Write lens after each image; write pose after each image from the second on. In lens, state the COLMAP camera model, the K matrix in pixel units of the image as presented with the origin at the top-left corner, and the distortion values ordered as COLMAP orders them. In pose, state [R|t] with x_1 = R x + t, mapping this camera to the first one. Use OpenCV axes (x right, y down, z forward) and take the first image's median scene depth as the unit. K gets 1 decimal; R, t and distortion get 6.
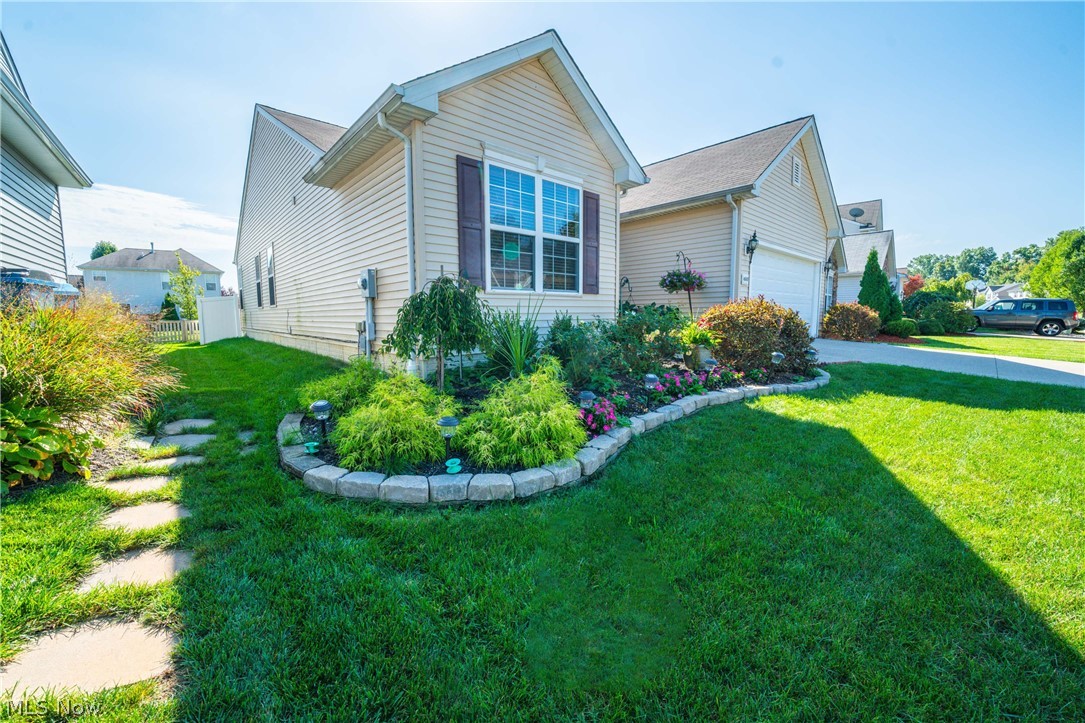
lens RADIAL K [[403.9, 0, 542.5], [0, 403.9, 361.5], [0, 0, 1]] dist [-0.021487, -0.000003]
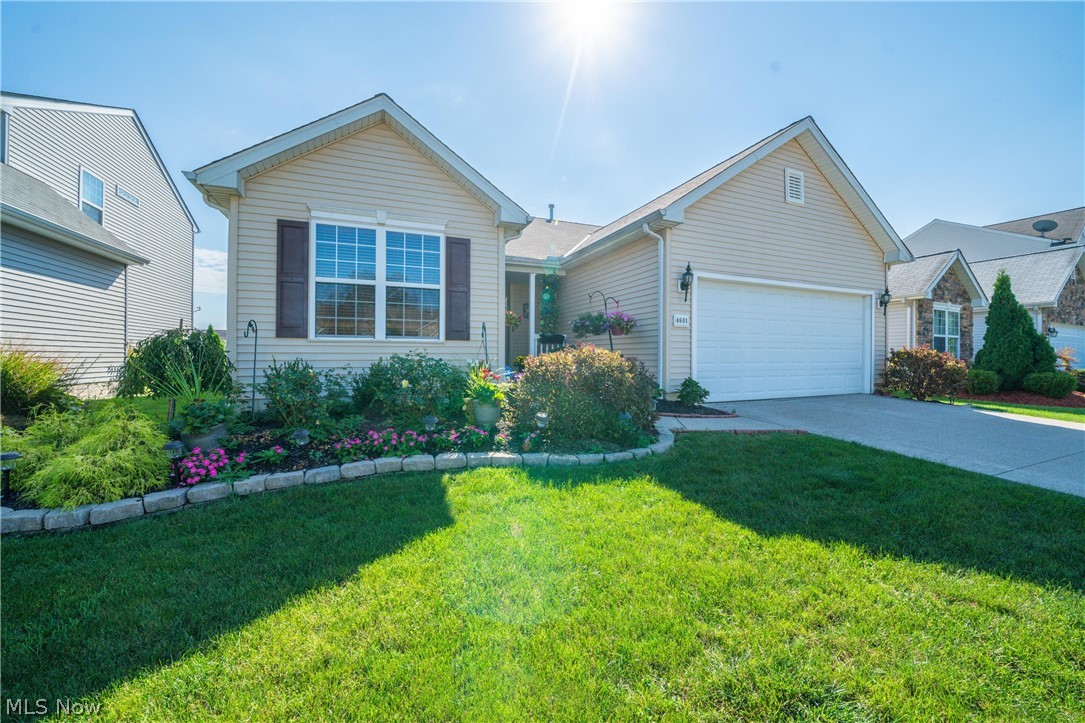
lens RADIAL K [[403.9, 0, 542.5], [0, 403.9, 361.5], [0, 0, 1]] dist [-0.021487, -0.000003]
pose [[0.944787, 0.013010, -0.327425, 0.692044], [-0.047273, 0.994170, -0.096905, -0.037543], [0.324256, 0.107033, 0.939895, 0.189289]]
